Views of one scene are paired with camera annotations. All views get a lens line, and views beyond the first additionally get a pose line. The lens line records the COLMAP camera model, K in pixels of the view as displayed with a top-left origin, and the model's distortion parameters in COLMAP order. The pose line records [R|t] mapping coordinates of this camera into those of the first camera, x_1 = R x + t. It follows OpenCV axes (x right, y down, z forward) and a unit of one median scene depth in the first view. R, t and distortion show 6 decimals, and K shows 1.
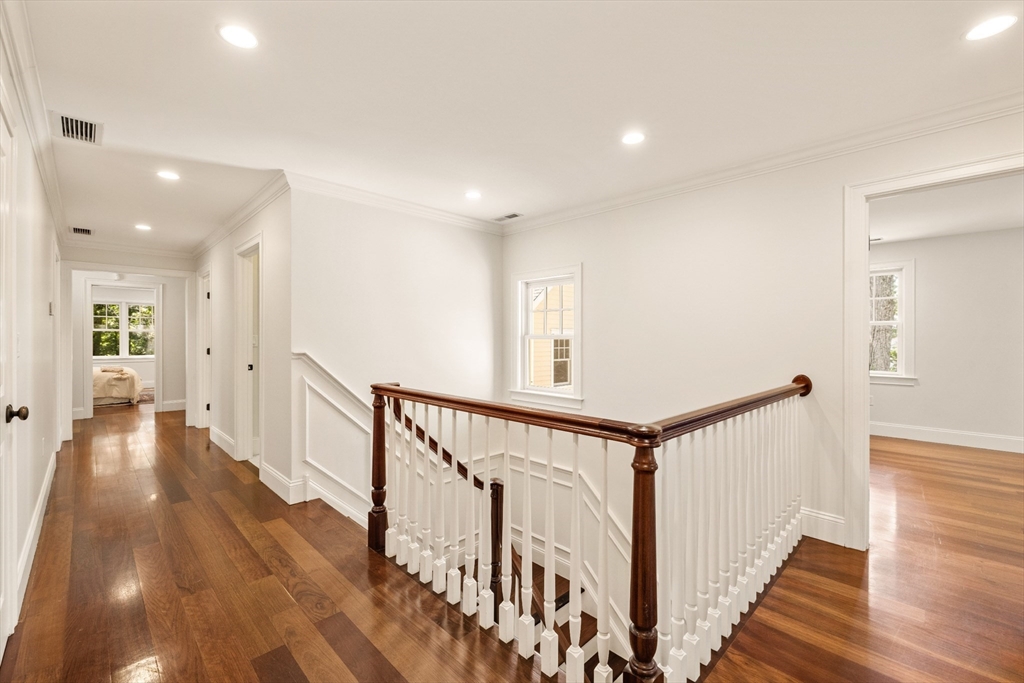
lens RADIAL K [[437.9, 0, 507.2], [0, 437.9, 345.9], [0, 0, 1]] dist [-0.003738, 0.000194]
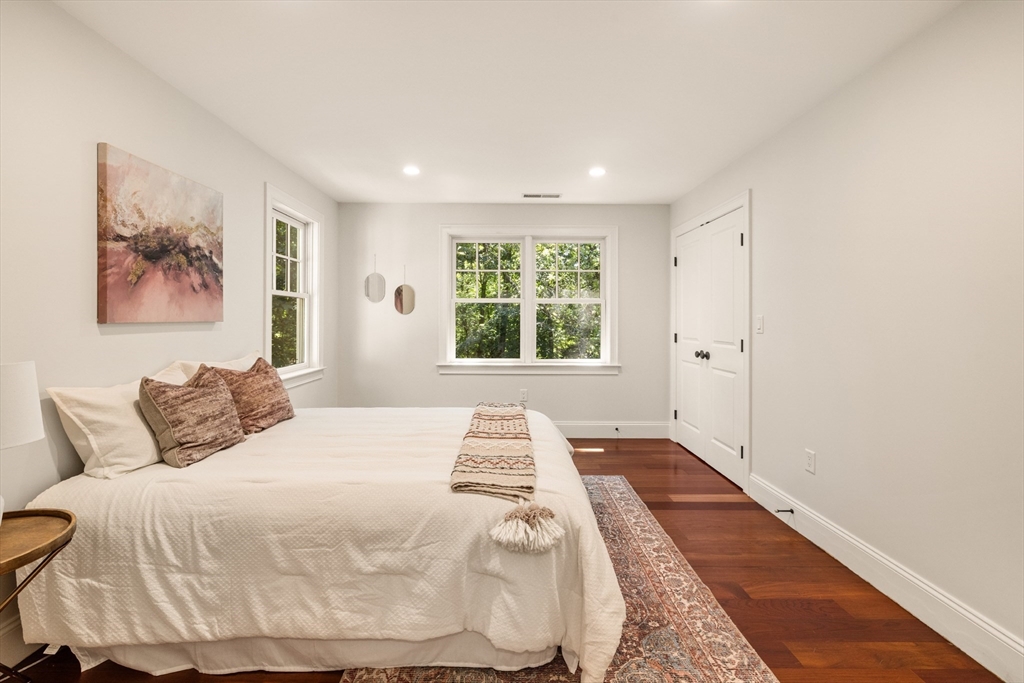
lens RADIAL K [[437.9, 0, 509.4], [0, 437.9, 325.2], [0, 0, 1]] dist [-0.003738, 0.000194]
pose [[0.731091, 0.001763, -0.682278, -0.766819], [-0.008316, 0.999945, -0.006326, -0.013352], [0.682229, 0.010299, 0.731066, 0.863048]]
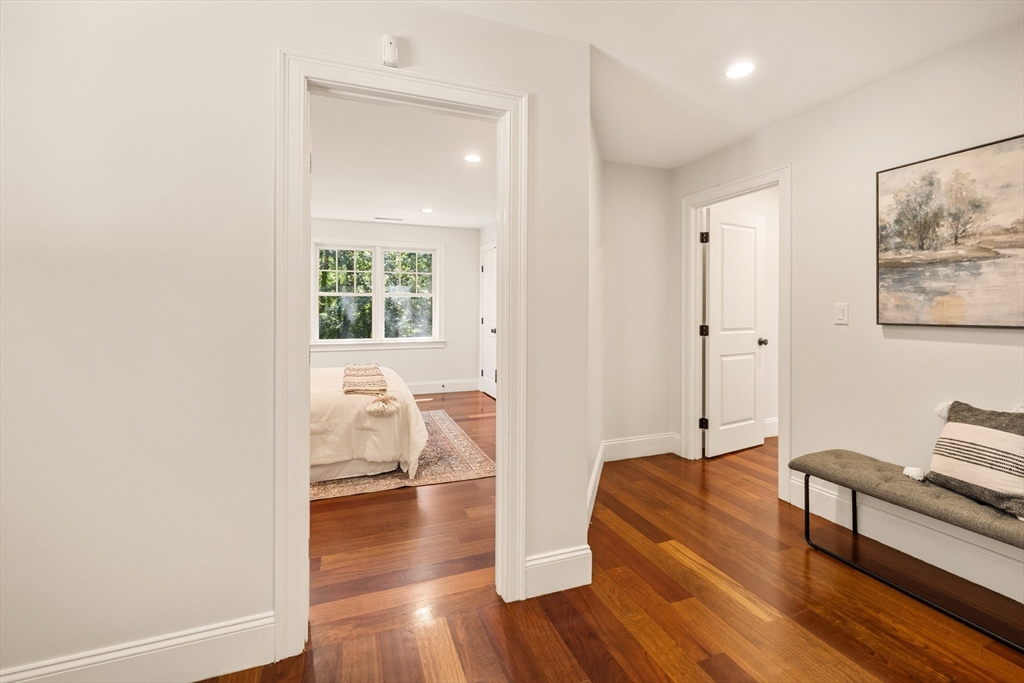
lens RADIAL K [[437.9, 0, 508.6], [0, 437.9, 308.5], [0, 0, 1]] dist [-0.003738, 0.000194]
pose [[0.919055, -0.006549, -0.394075, -0.625741], [-0.001331, 0.999805, -0.019720, -0.010274], [0.394127, 0.018649, 0.918867, 0.682297]]
